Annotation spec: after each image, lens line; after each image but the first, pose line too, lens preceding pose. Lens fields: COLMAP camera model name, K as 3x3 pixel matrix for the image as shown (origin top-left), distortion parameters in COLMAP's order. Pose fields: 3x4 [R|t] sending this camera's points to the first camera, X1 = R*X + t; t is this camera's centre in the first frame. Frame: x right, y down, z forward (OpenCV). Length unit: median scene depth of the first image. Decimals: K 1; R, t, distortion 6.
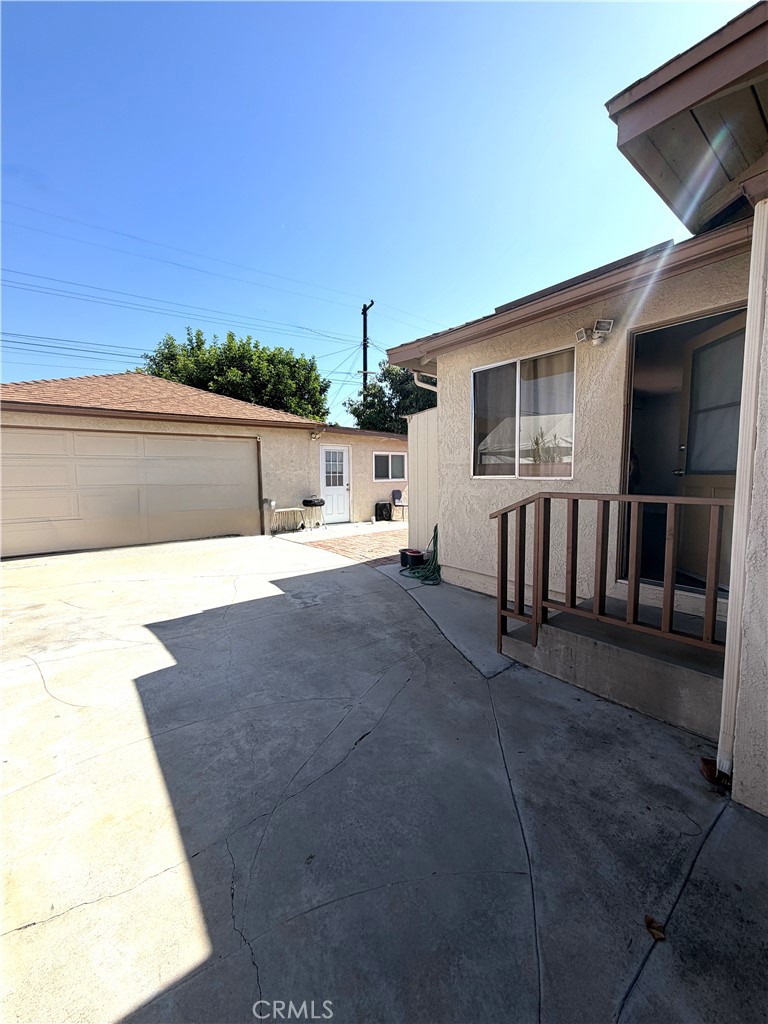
lens RADIAL K [[408.8, 0, 383.1], [0, 408.8, 506.1], [0, 0, 1]] dist [-0.000463, -0.000115]
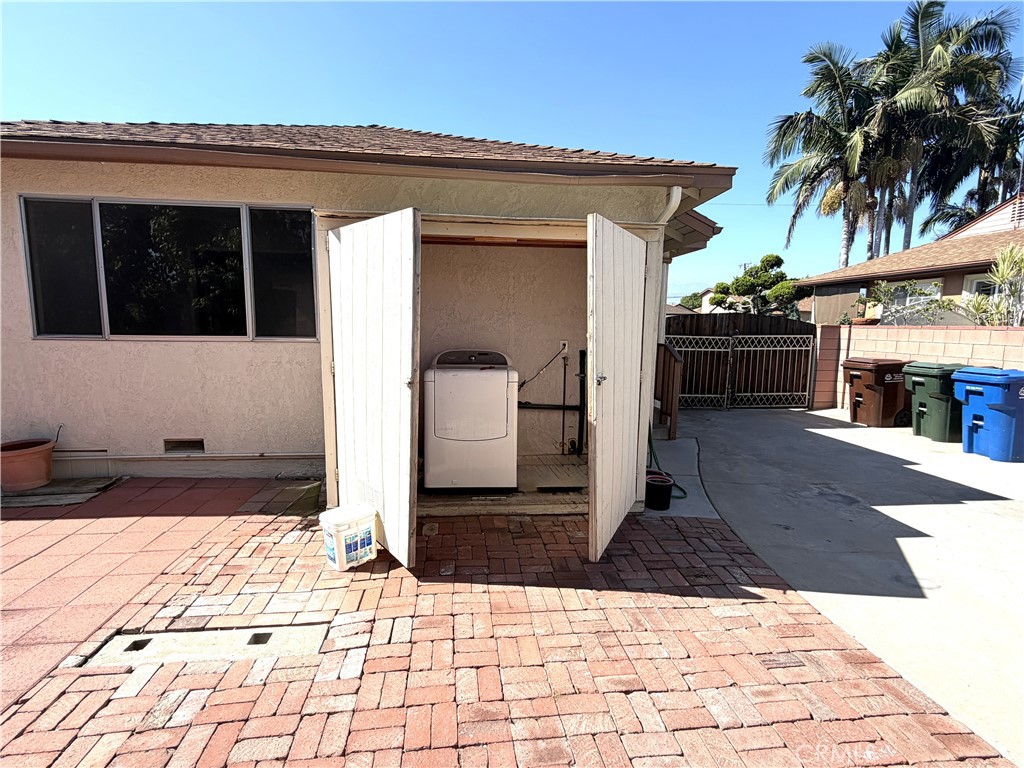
lens RADIAL K [[492.0, 0, 513.3], [0, 492.0, 382.1], [0, 0, 1]] dist [0.001175, 0.000046]
pose [[-0.844317, -0.073059, 0.530840, -0.161296], [0.034942, 0.981046, 0.190597, -0.215655], [-0.534703, 0.179473, -0.825761, 2.213730]]
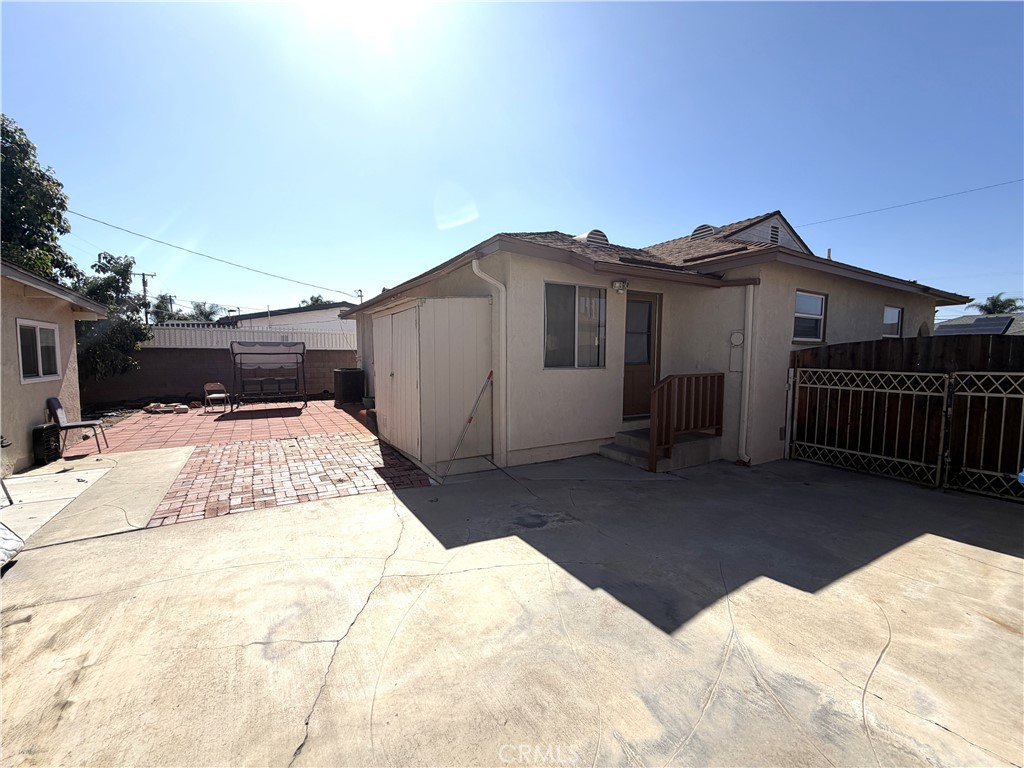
lens RADIAL K [[408.8, 0, 512.4], [0, 408.8, 386.5], [0, 0, 1]] dist [-0.000463, -0.000115]
pose [[0.128721, -0.066348, 0.989459, -1.030117], [0.080077, 0.995197, 0.056316, -0.094623], [-0.988442, 0.071984, 0.133416, 0.973689]]
